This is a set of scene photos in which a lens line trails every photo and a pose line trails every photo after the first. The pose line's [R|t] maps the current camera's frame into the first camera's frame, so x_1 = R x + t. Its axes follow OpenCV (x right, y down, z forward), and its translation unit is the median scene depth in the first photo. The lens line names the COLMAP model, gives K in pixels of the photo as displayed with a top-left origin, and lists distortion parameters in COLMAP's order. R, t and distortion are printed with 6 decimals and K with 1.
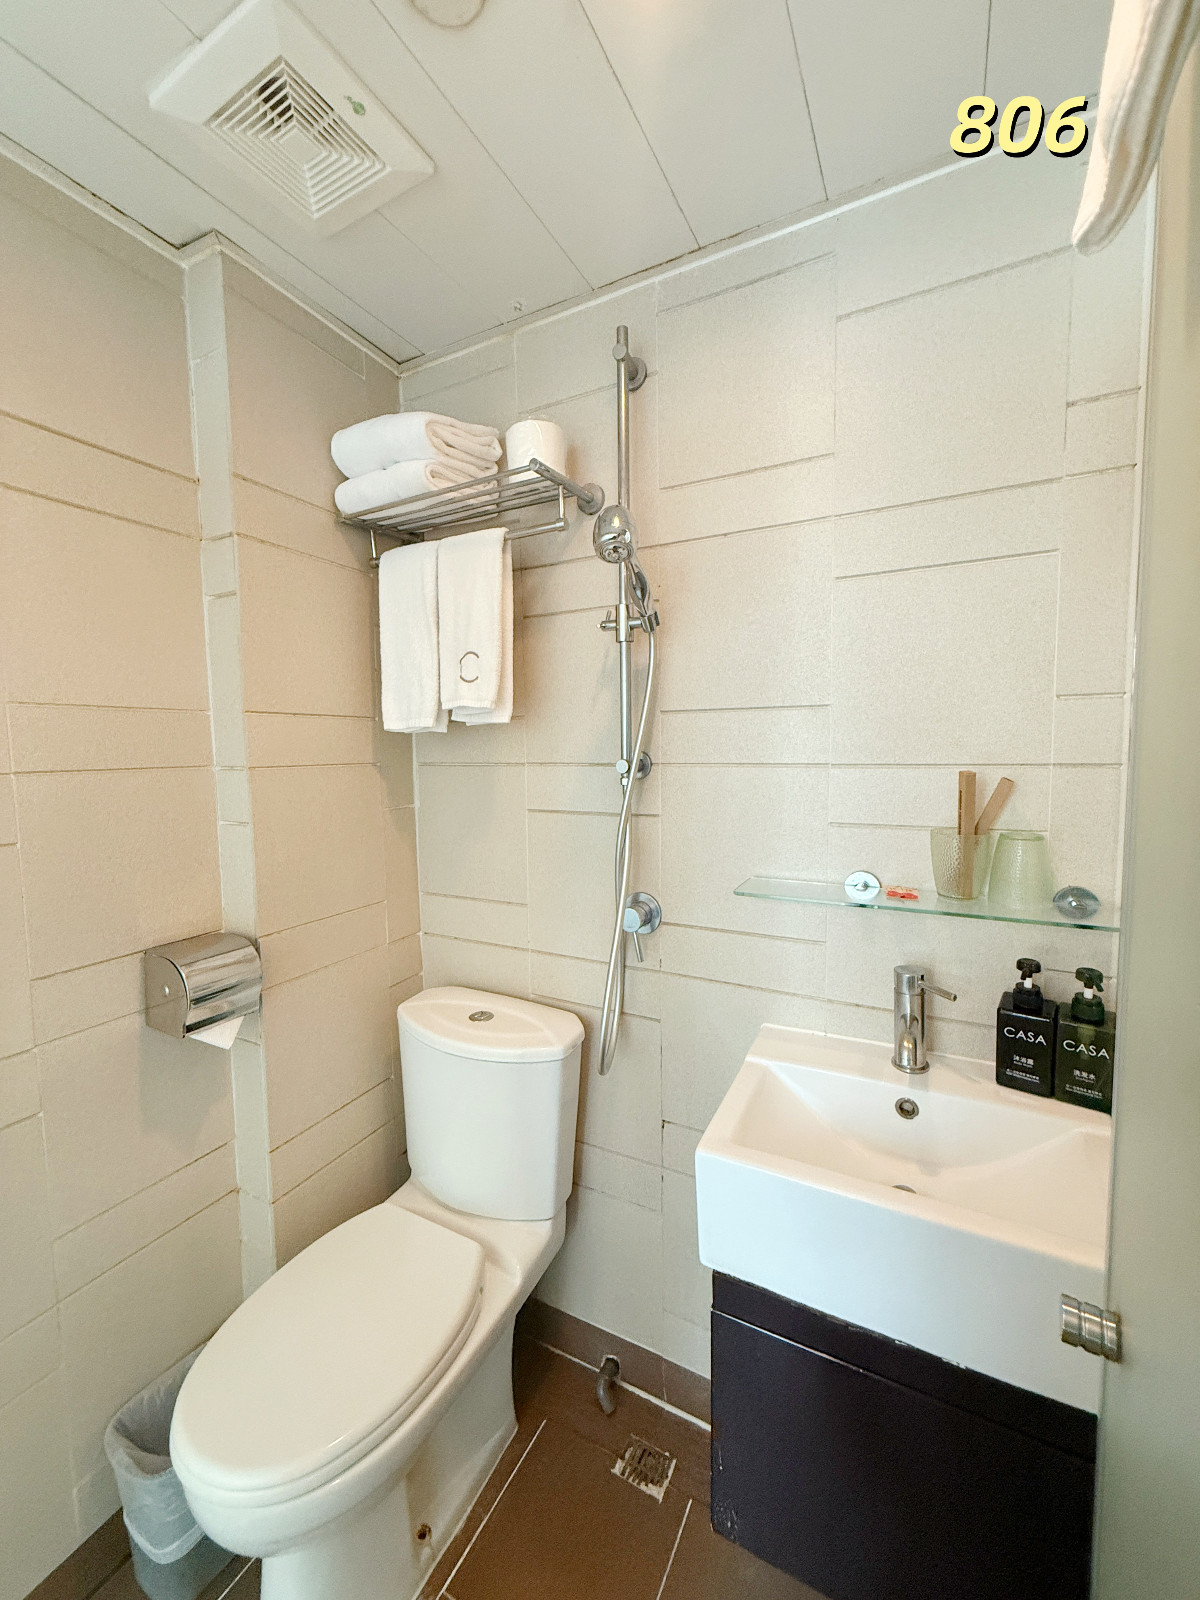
lens RADIAL K [[638.3, 0, 600.3], [0, 638.3, 797.1], [0, 0, 1]] dist [-0.002573, 0.000058]
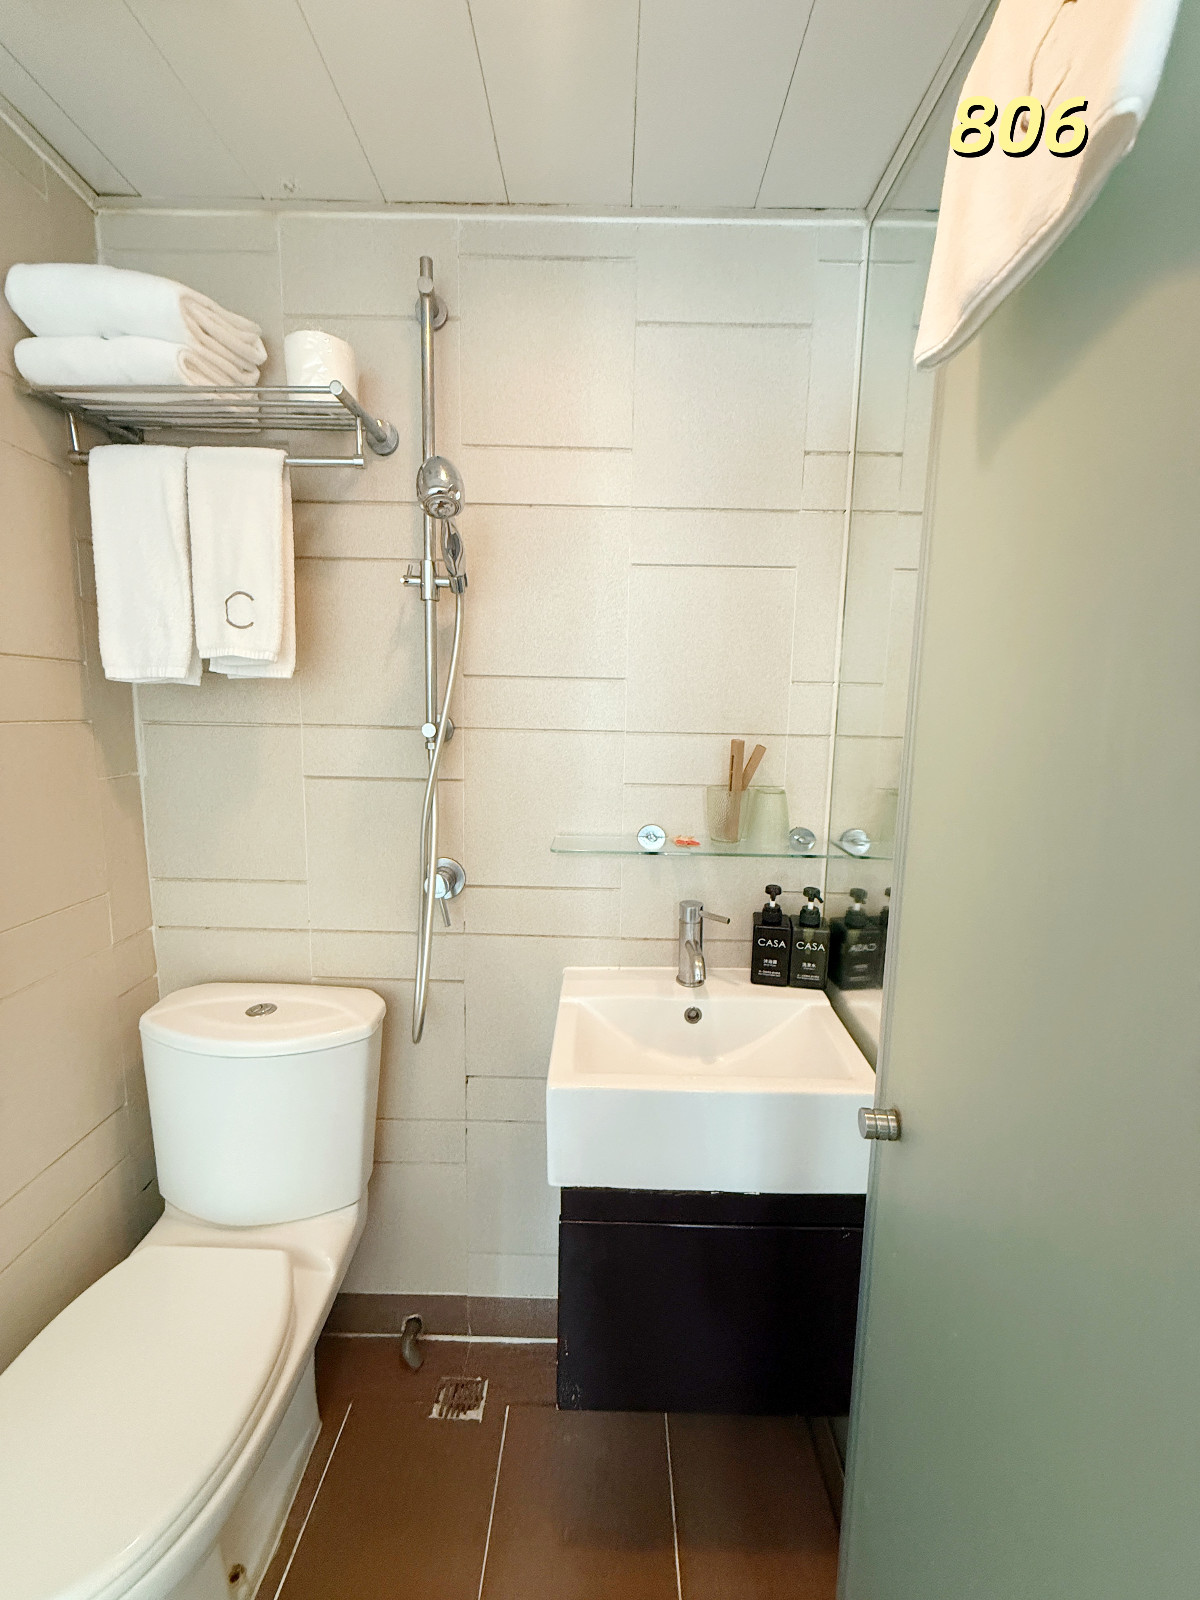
lens RADIAL K [[638.3, 0, 600.3], [0, 638.3, 797.1], [0, 0, 1]] dist [-0.002573, 0.000058]
pose [[0.888461, -0.032170, 0.457824, -0.179191], [0.004545, 0.998108, 0.061315, -0.004726], [-0.458930, -0.052395, 0.886926, 0.012563]]
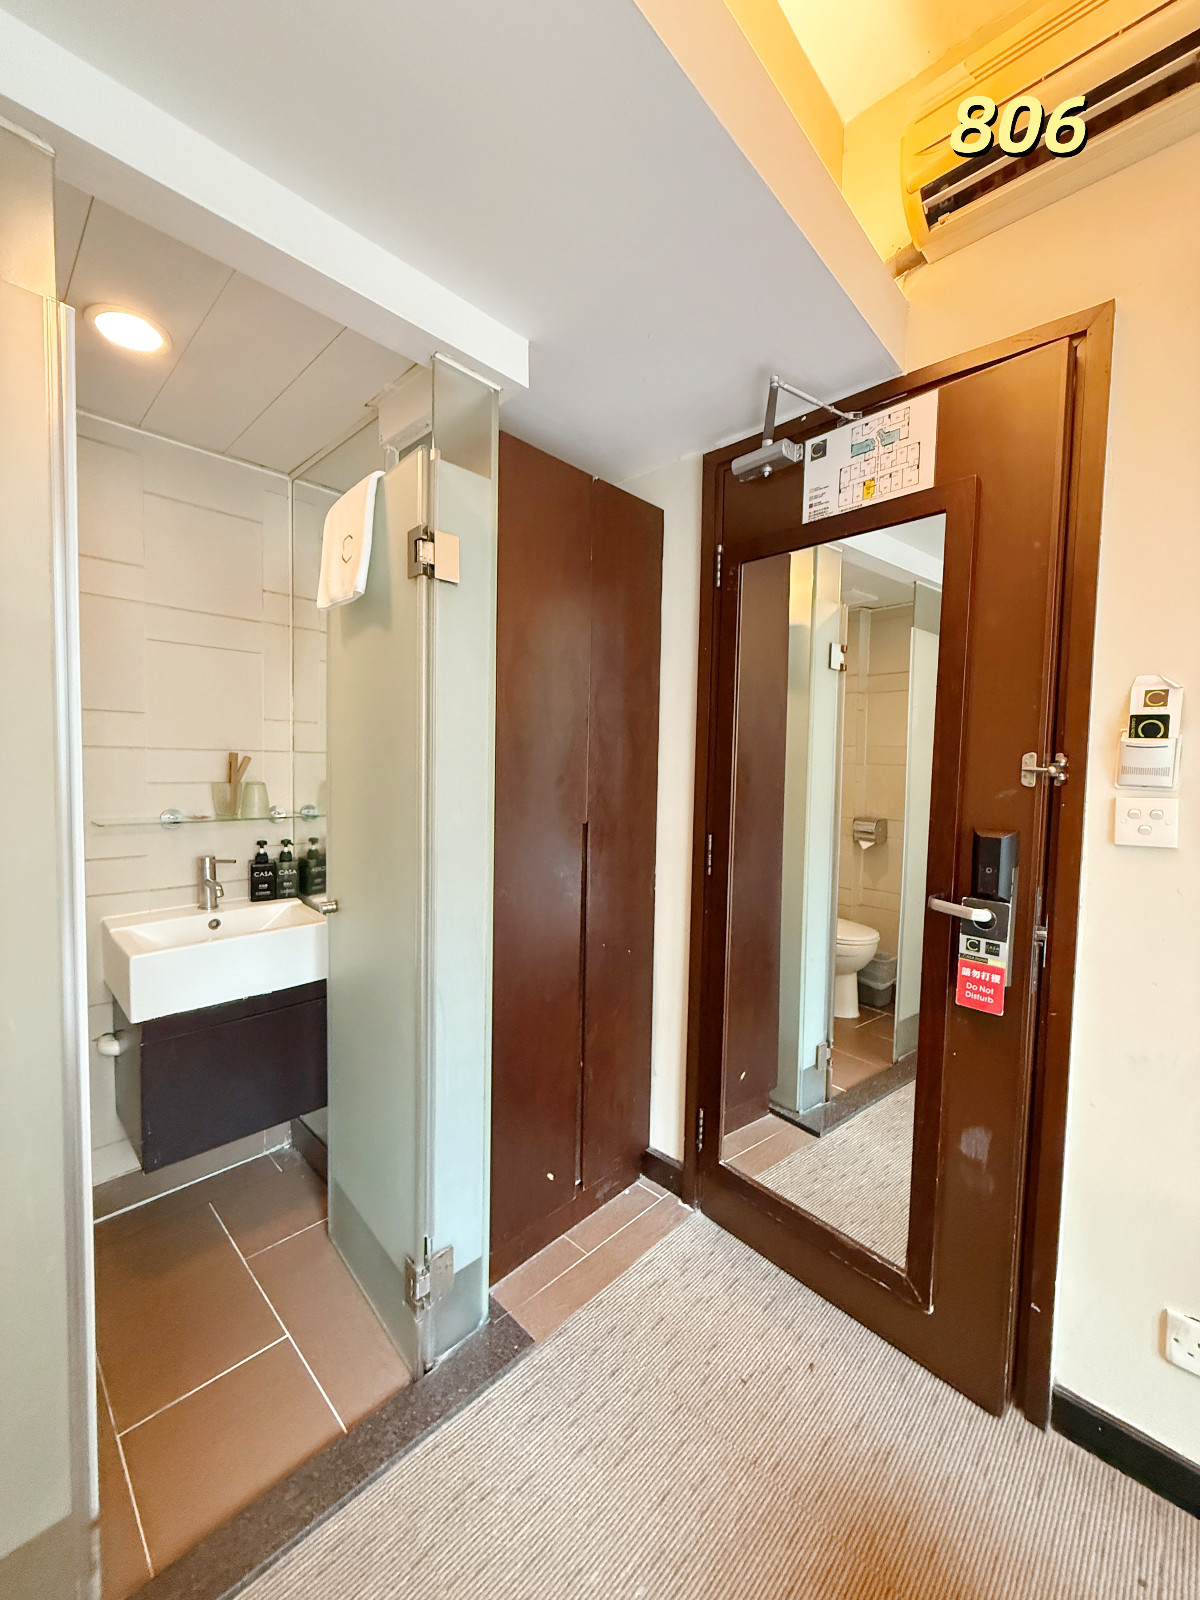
lens RADIAL K [[638.3, 0, 600.3], [0, 638.3, 797.1], [0, 0, 1]] dist [-0.002573, 0.000058]
pose [[0.274335, -0.030918, 0.961137, -0.842848], [0.049086, 0.998630, 0.018113, 0.097788], [-0.960380, 0.042209, 0.275477, -0.548658]]
